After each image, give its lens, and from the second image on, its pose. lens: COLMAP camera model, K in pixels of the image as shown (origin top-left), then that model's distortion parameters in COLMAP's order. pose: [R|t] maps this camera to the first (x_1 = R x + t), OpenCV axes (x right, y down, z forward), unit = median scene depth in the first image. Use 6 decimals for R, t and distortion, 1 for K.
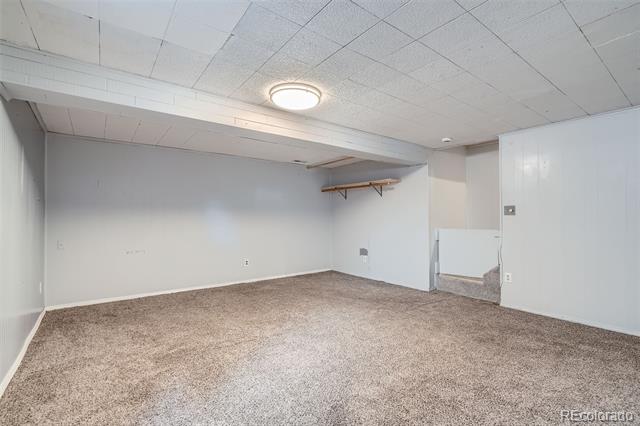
lens RADIAL K [[291.8, 0, 319.8], [0, 291.8, 221.6], [0, 0, 1]] dist [0.014924, 0.000427]
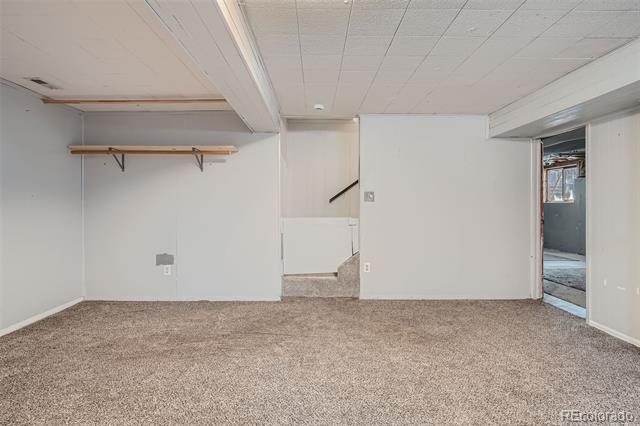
lens RADIAL K [[357.7, 0, 314.1], [0, 357.7, 205.0], [0, 0, 1]] dist [-0.000007, 0.000762]
pose [[0.607629, 0.000706, 0.794221, -0.327621], [0.008069, 0.999943, -0.007062, -0.002935], [-0.794180, 0.010700, 0.607588, 0.380253]]
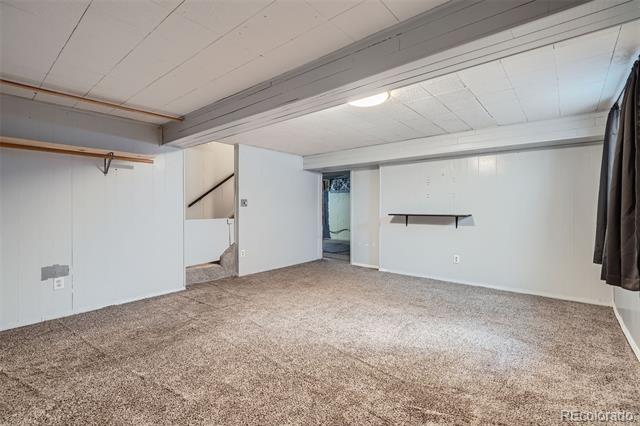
lens RADIAL K [[291.8, 0, 324.6], [0, 291.8, 210.2], [0, 0, 1]] dist [0.014924, 0.000427]
pose [[-0.225709, -0.006027, 0.974176, -0.636920], [0.015707, 0.999828, 0.009825, -0.009955], [-0.974068, 0.017519, -0.225575, 0.816491]]
